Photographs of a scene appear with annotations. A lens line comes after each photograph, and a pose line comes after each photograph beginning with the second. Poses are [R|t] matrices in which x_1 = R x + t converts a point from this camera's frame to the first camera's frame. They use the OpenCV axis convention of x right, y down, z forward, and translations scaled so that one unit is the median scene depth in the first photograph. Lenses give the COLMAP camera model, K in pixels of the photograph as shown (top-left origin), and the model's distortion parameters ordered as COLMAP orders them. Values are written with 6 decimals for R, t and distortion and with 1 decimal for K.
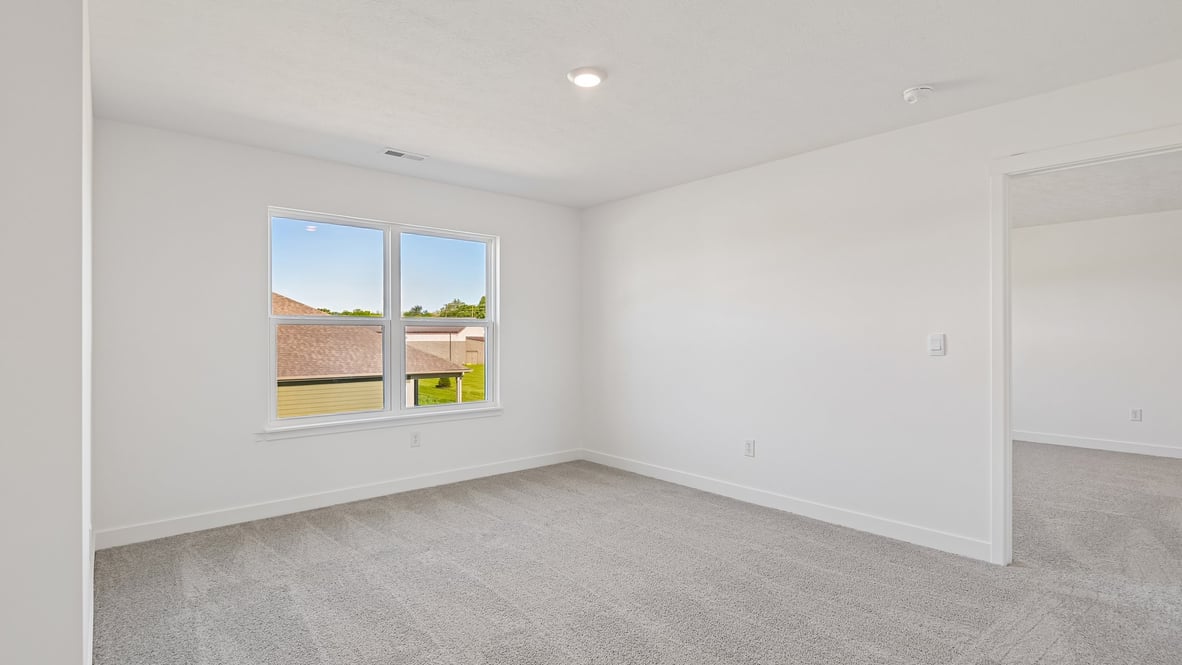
lens RADIAL K [[567.2, 0, 598.8], [0, 567.2, 328.4], [0, 0, 1]] dist [-0.001759, -0.003296]
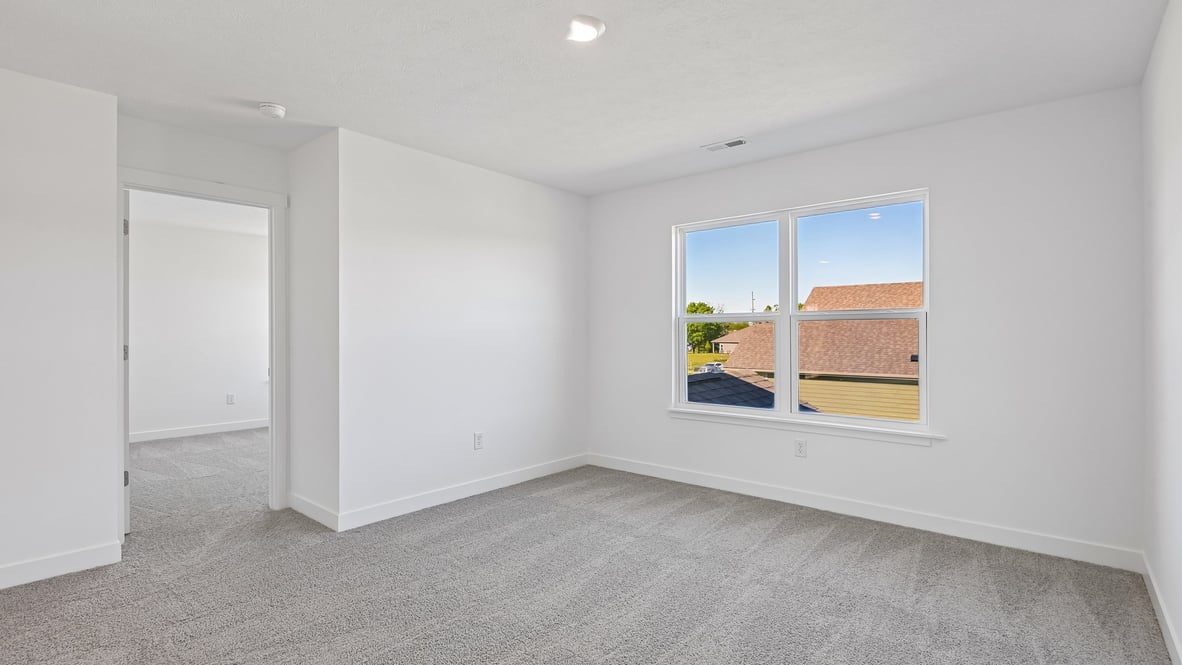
lens RADIAL K [[567.2, 0, 561.2], [0, 567.2, 327.0], [0, 0, 1]] dist [-0.001759, -0.003296]
pose [[0.117173, -0.004596, -0.993101, 0.560910], [0.013600, 0.999903, -0.003023, 0.003619], [0.993018, -0.013152, 0.117224, 0.578468]]
